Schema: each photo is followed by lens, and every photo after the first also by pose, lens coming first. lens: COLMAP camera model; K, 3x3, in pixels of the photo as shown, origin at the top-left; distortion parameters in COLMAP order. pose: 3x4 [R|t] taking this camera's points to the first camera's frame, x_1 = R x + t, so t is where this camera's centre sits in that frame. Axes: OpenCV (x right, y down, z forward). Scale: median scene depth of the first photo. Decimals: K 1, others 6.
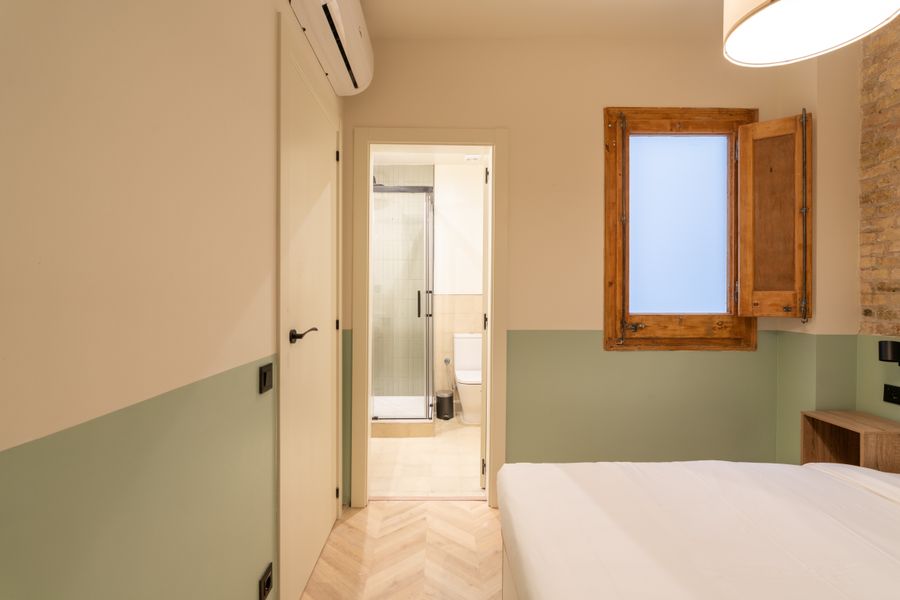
lens RADIAL K [[425.0, 0, 447.5], [0, 425.0, 296.7], [0, 0, 1]] dist [0.001507, -0.000142]
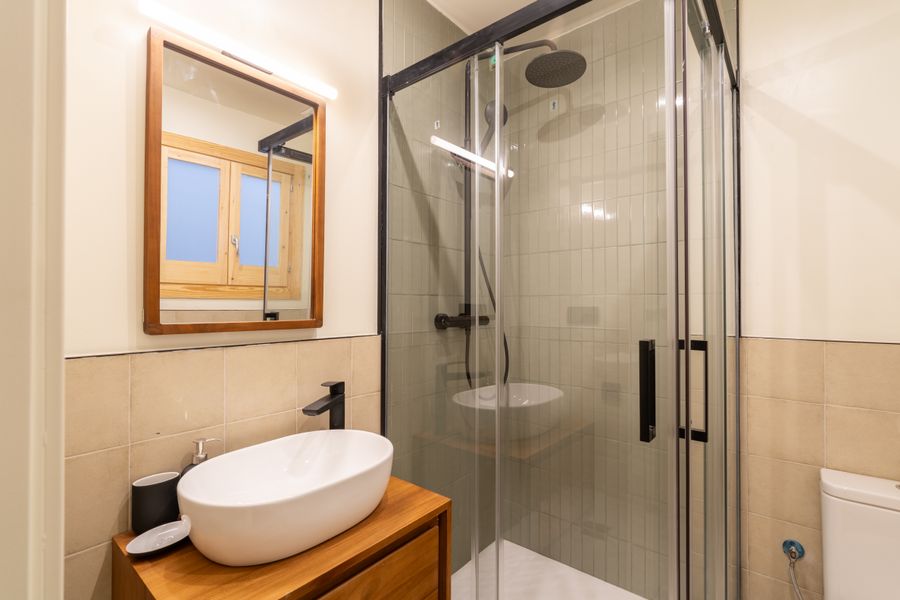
lens RADIAL K [[425.0, 0, 433.8], [0, 425.0, 303.1], [0, 0, 1]] dist [0.001507, -0.000142]
pose [[0.746585, -0.006648, -0.665256, 0.011037], [0.002132, 0.999969, -0.007600, -0.029700], [0.665286, 0.004256, 0.746576, 0.586567]]
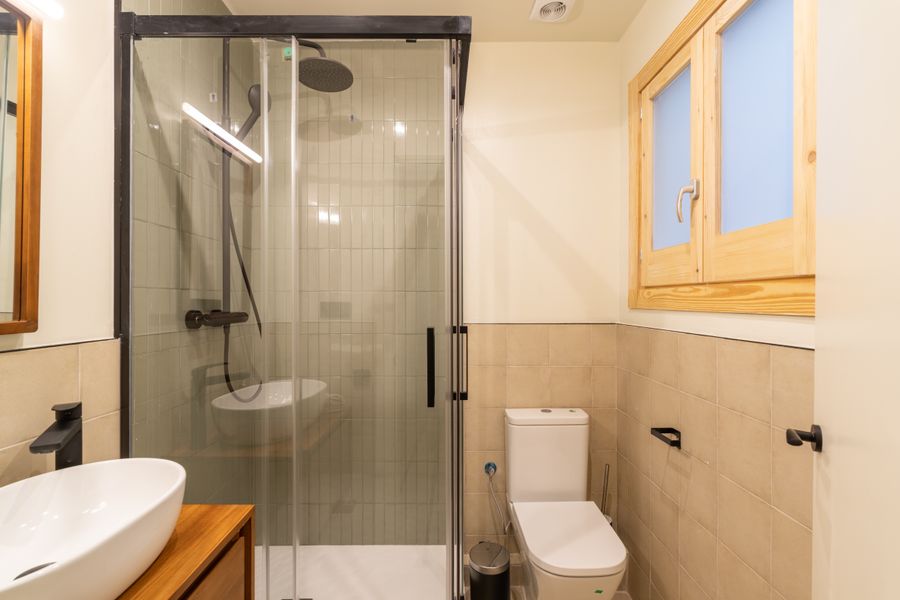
lens RADIAL K [[425.0, 0, 446.7], [0, 425.0, 304.6], [0, 0, 1]] dist [0.001507, -0.000142]
pose [[0.999781, -0.005387, -0.020214, -0.038921], [0.005573, 0.999943, 0.009134, -0.029635], [0.020164, -0.009245, 0.999754, 0.543655]]
